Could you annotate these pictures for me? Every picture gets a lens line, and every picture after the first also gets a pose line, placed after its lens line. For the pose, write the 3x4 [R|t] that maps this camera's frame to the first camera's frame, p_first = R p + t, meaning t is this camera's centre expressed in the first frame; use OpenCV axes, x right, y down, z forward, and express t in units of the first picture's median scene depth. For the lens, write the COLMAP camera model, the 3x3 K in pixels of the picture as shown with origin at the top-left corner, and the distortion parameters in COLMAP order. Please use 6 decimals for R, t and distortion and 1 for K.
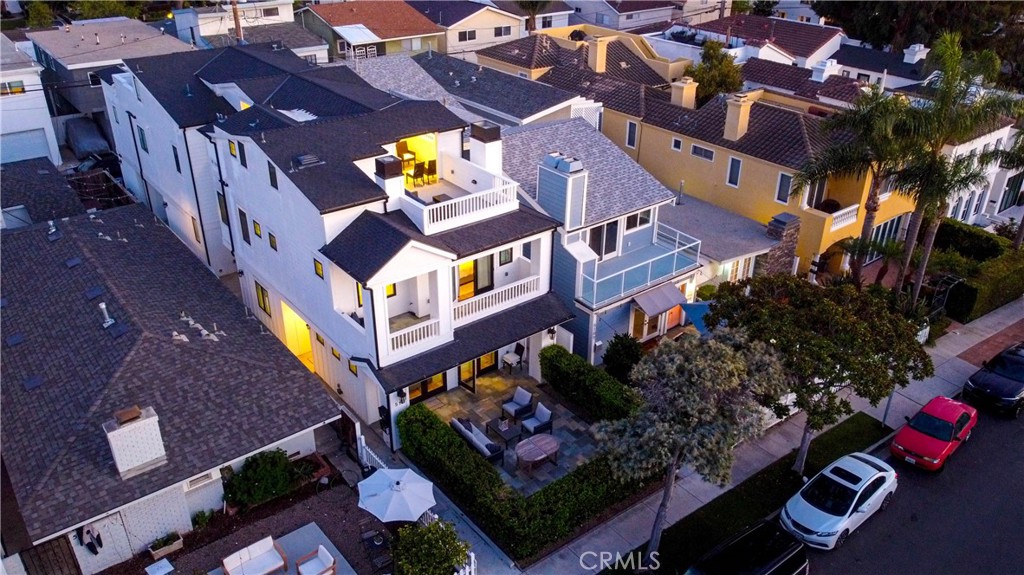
lens RADIAL K [[784.2, 0, 512.0], [0, 784.2, 287.5], [0, 0, 1]] dist [-0.001271, -0.003107]
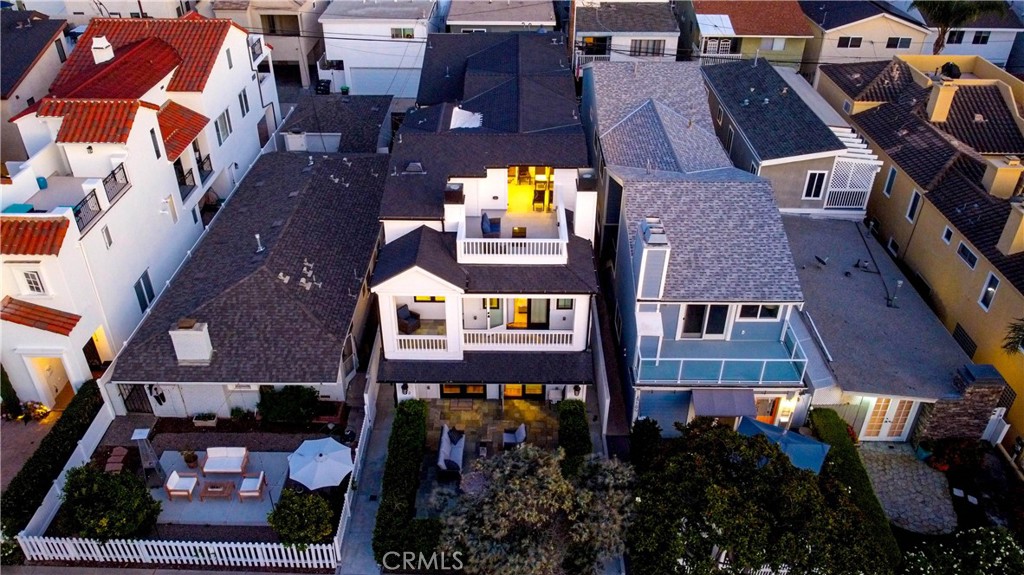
lens RADIAL K [[765.8, 0, 512.0], [0, 765.8, 287.5], [0, 0, 1]] dist [0.001746, -0.006539]
pose [[0.779984, 0.335825, -0.528059, 0.438319], [-0.291708, 0.941643, 0.167974, -0.196246], [0.553653, 0.023022, 0.832429, 0.122185]]
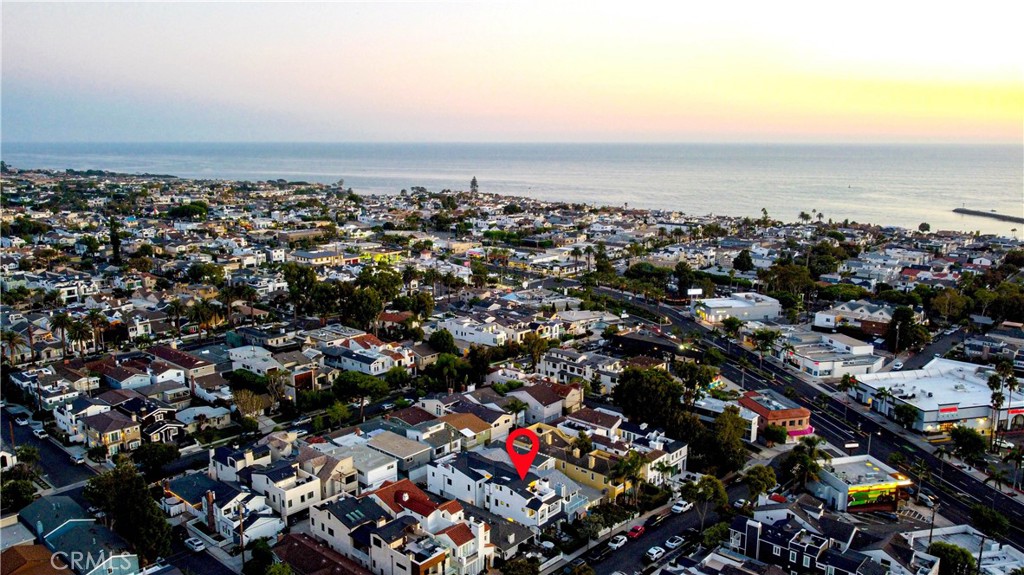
lens RADIAL K [[765.8, 0, 512.0], [0, 765.8, 287.5], [0, 0, 1]] dist [0.001746, -0.006539]
pose [[0.983386, -0.037802, 0.177547, -1.047282], [0.089417, 0.952060, -0.292550, 0.049243], [-0.157976, 0.303565, 0.939623, -3.902773]]
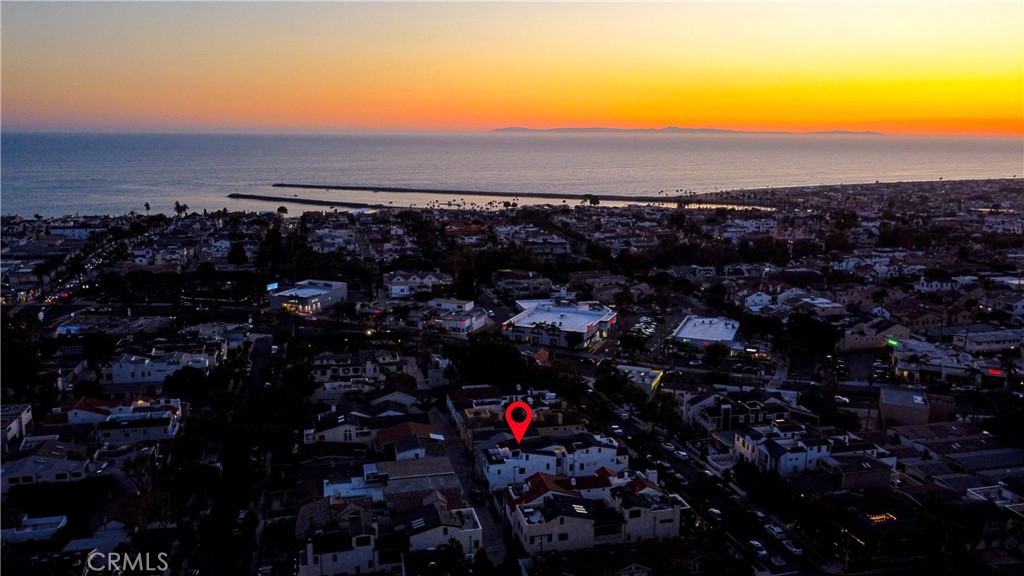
lens RADIAL K [[784.2, 0, 512.0], [0, 784.2, 288.0], [0, 0, 1]] dist [-0.001271, -0.003107]
pose [[0.433244, -0.177952, 0.883534, -4.899600], [0.425671, 0.904488, -0.026557, -1.194983], [-0.794420, 0.387601, 0.467613, -1.638816]]
